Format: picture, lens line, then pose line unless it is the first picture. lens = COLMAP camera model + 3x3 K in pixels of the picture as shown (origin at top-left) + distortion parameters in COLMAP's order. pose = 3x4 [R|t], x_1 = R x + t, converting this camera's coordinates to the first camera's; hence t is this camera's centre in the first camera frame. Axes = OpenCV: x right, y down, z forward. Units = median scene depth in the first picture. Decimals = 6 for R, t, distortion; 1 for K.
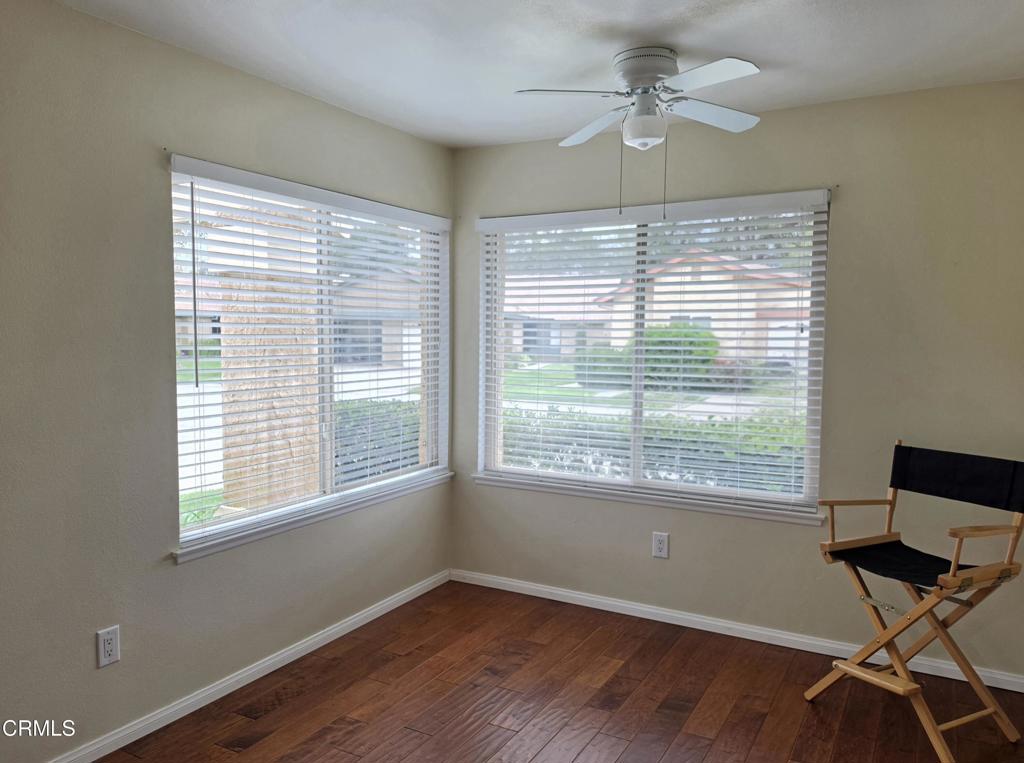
lens RADIAL K [[778.7, 0, 517.3], [0, 778.7, 379.4], [0, 0, 1]] dist [-0.010100, -0.012149]
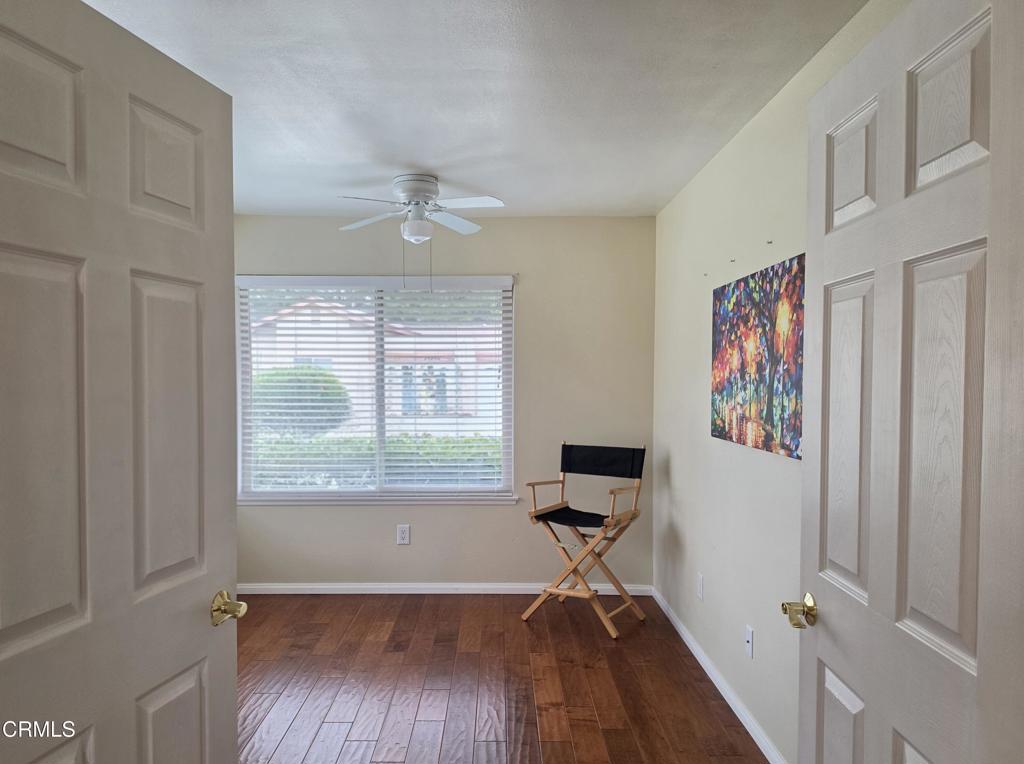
lens RADIAL K [[723.1, 0, 503.1], [0, 723.1, 388.0], [0, 0, 1]] dist [0.043060, -0.056397]
pose [[0.868112, -0.016262, 0.496102, -0.335987], [0.041151, 0.998380, -0.039283, 0.025161], [-0.494660, 0.054517, 0.867375, -0.198354]]
